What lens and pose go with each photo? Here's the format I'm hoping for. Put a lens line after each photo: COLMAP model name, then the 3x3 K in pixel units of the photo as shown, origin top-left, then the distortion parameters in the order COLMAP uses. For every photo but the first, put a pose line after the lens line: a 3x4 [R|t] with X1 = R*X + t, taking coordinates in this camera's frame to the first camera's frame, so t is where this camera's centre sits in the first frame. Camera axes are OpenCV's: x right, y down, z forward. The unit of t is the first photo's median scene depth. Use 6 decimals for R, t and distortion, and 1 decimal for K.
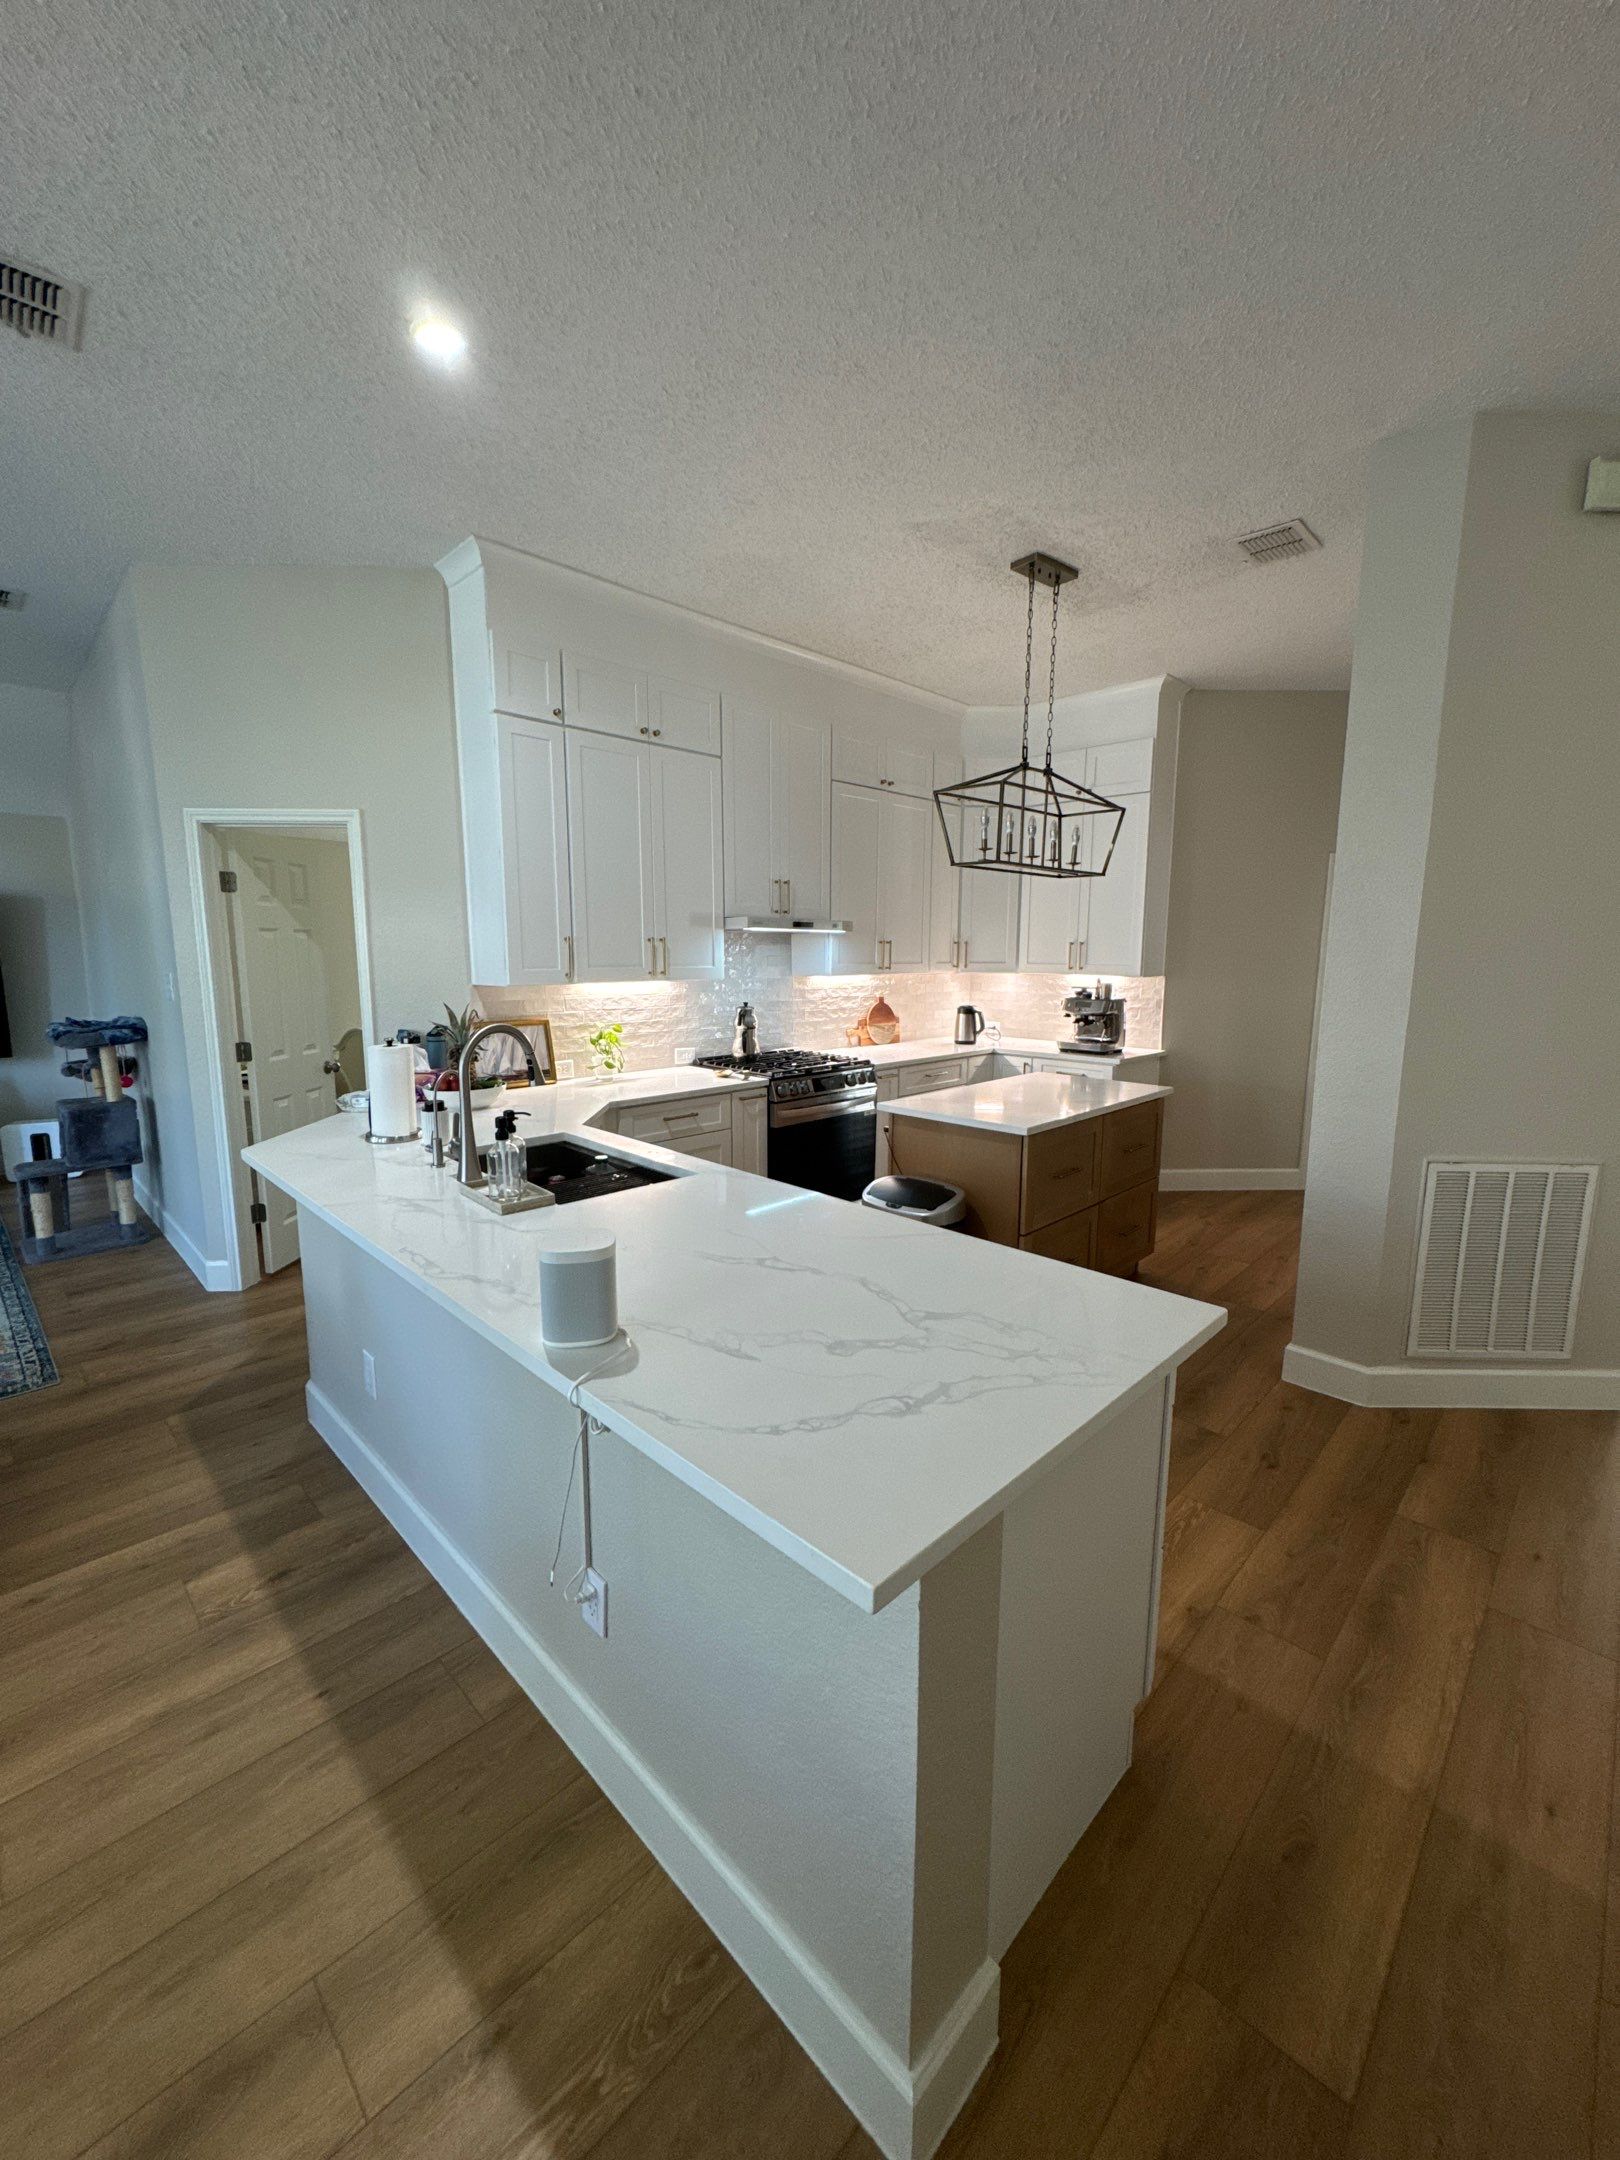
lens RADIAL K [[868.6, 0, 811.8], [0, 868.6, 1085.9], [0, 0, 1]] dist [-0.003573, 0.000573]
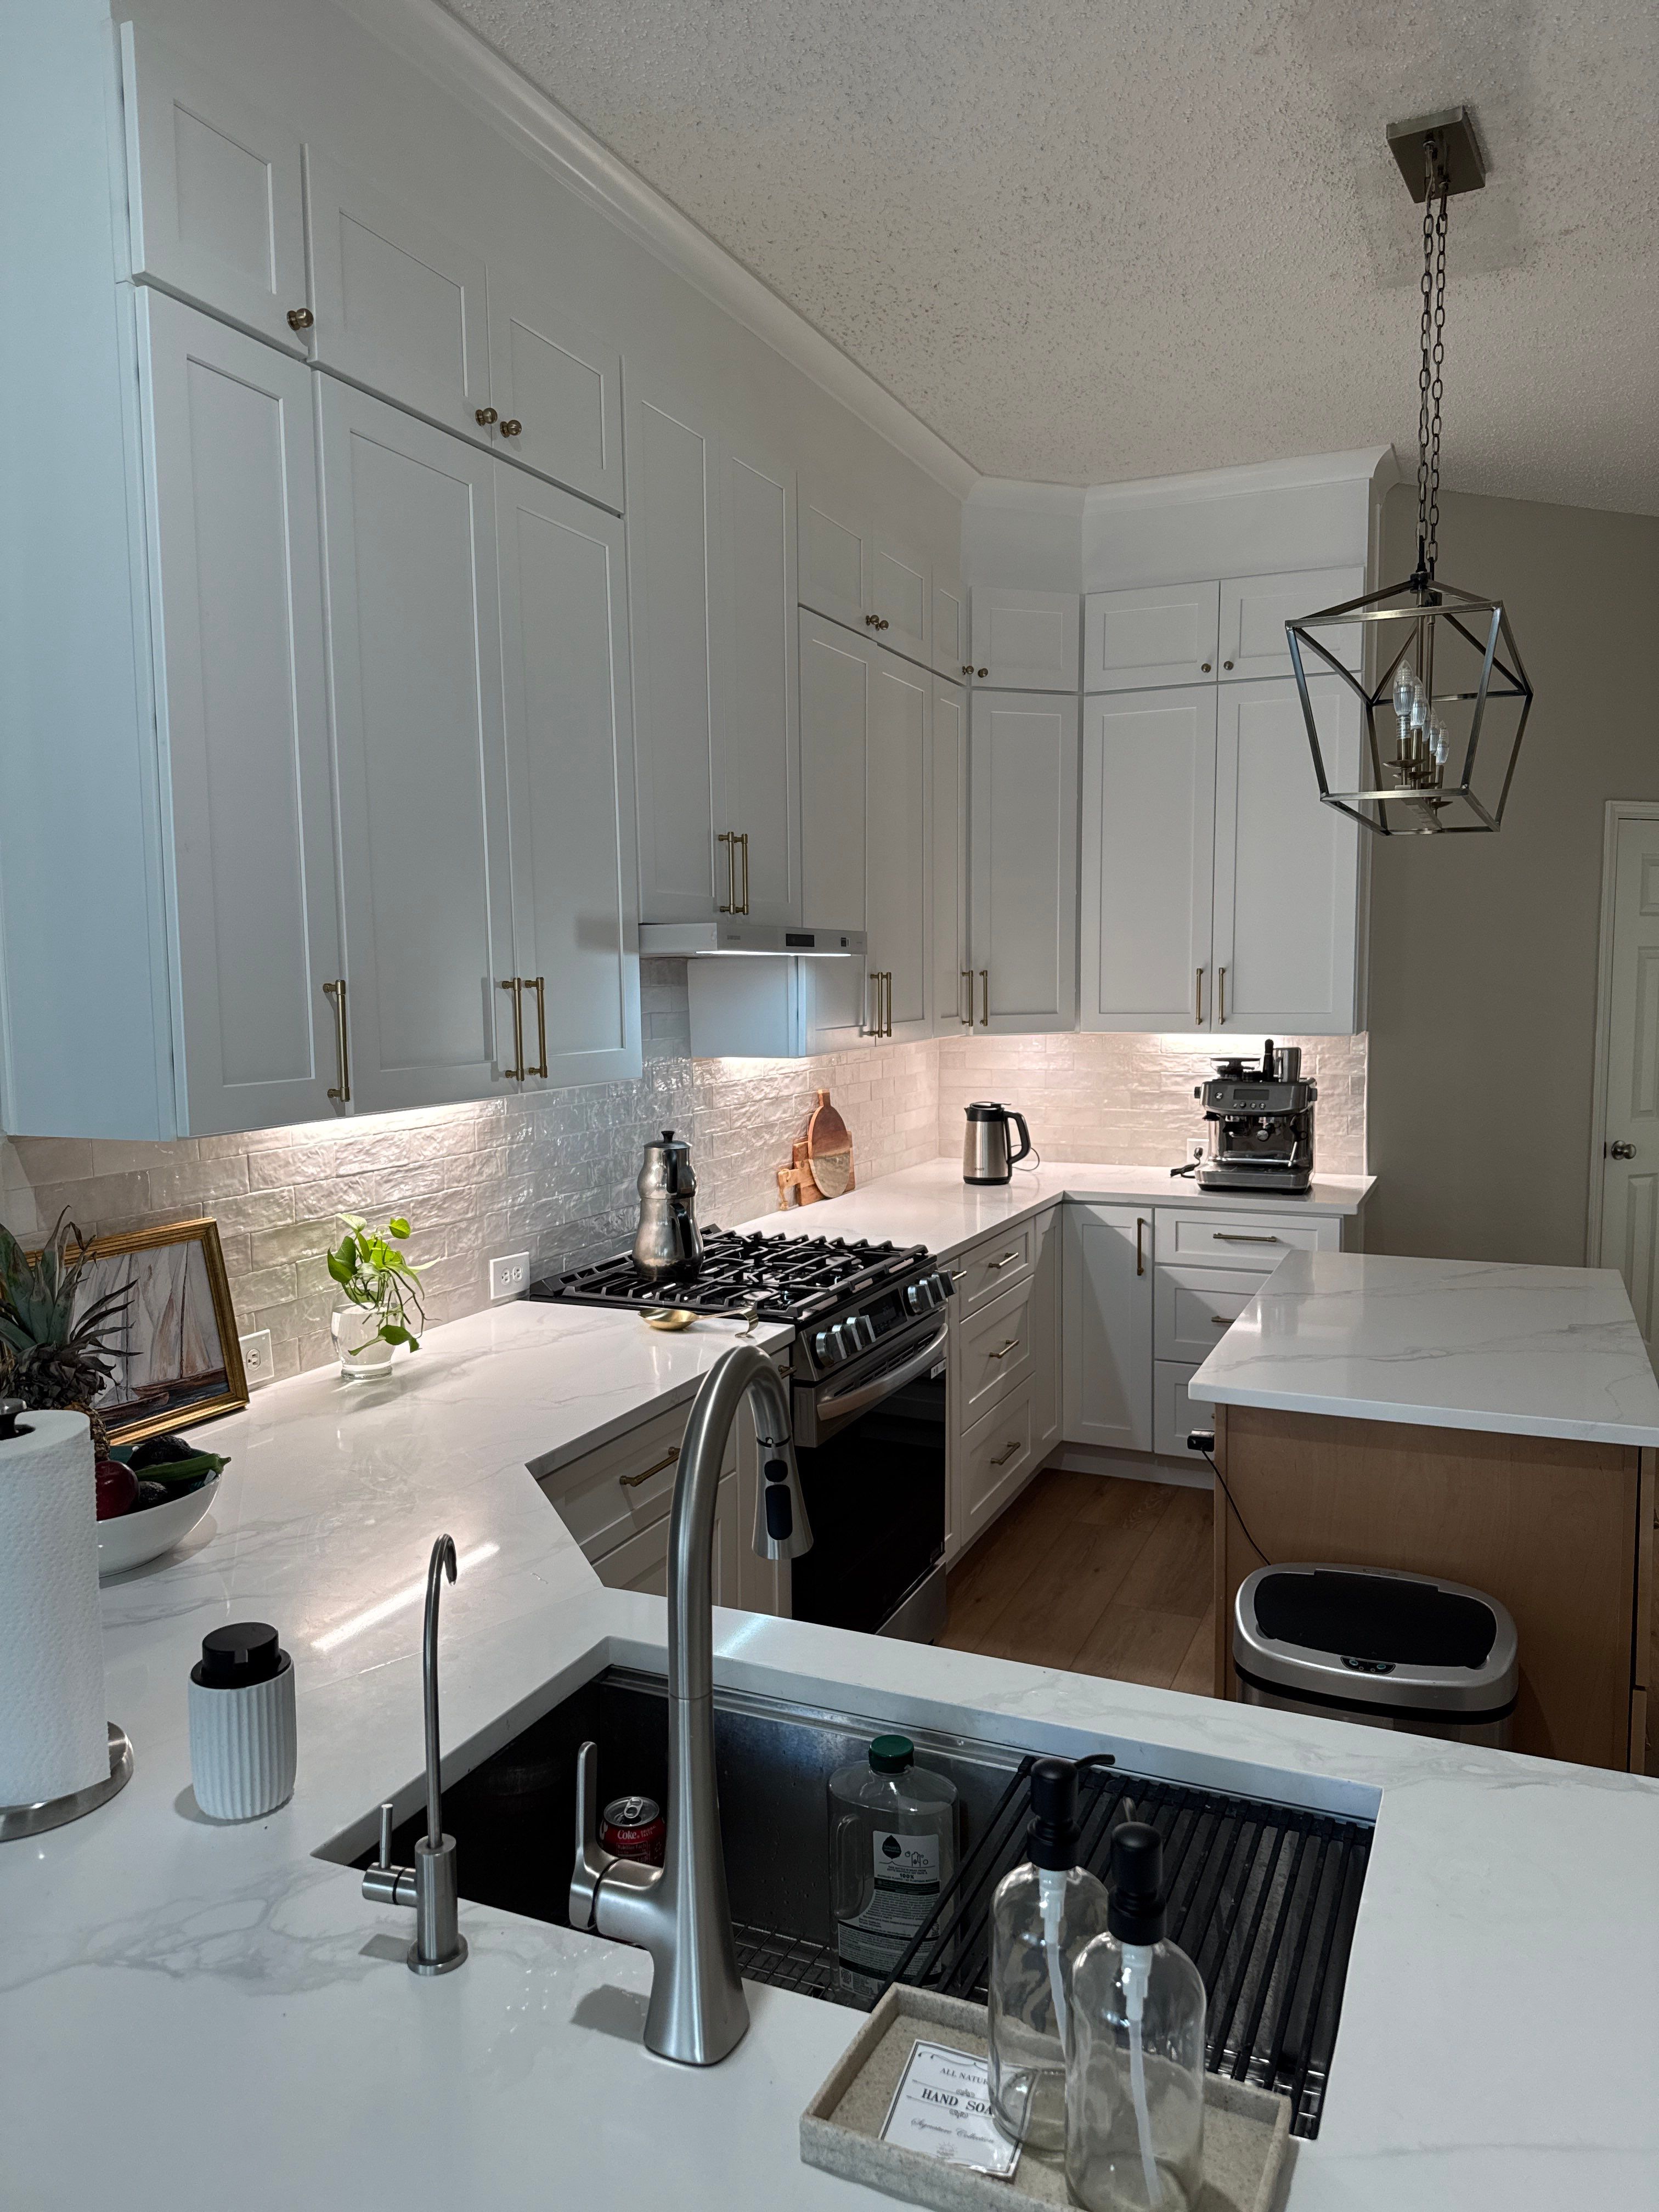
lens RADIAL K [[1554.2, 0, 834.1], [0, 1554.2, 1112.1], [0, 0, 1]] dist [0.108158, -0.117904]
pose [[0.933883, -0.045451, 0.354678, -0.276723], [0.068317, 0.996297, -0.052210, -0.066196], [-0.350992, 0.072988, 0.933530, 0.315488]]
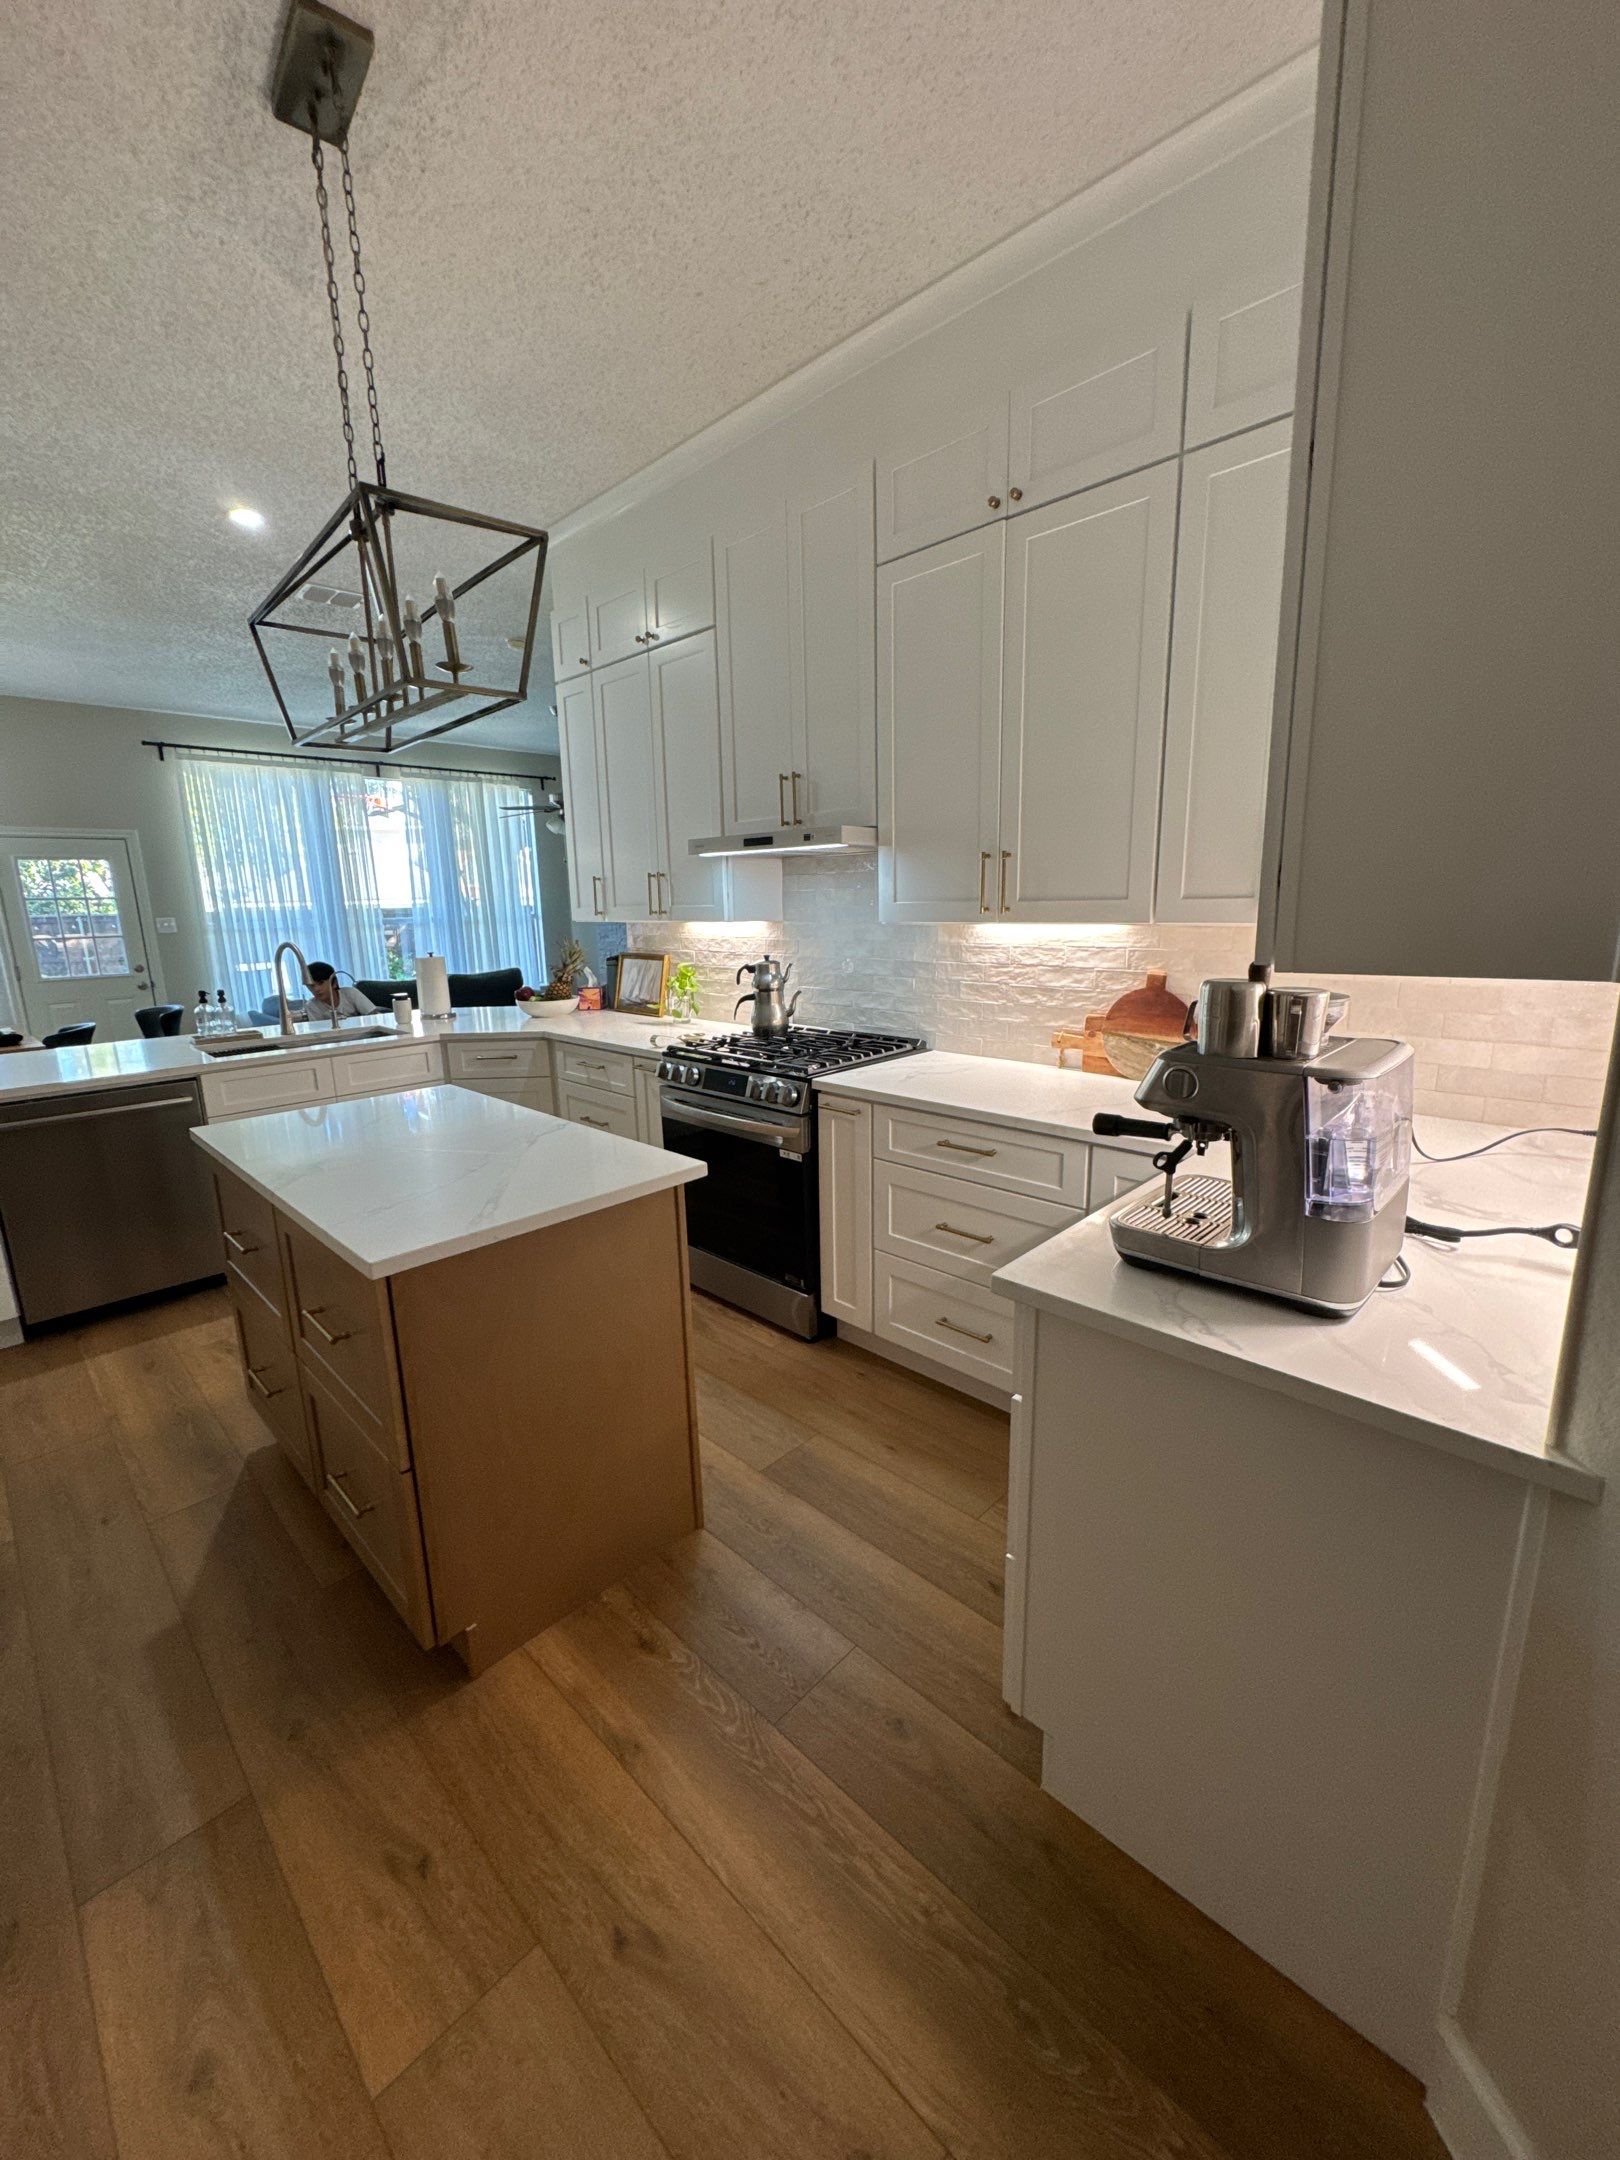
lens RADIAL K [[859.0, 0, 808.7], [0, 859.0, 1082.8], [0, 0, 1]] dist [-0.002510, 0.000060]
pose [[0.001360, 0.207706, -0.978190, 0.698406], [-0.132461, 0.969609, 0.205700, -0.154962], [0.991187, 0.129292, 0.028832, 1.095498]]
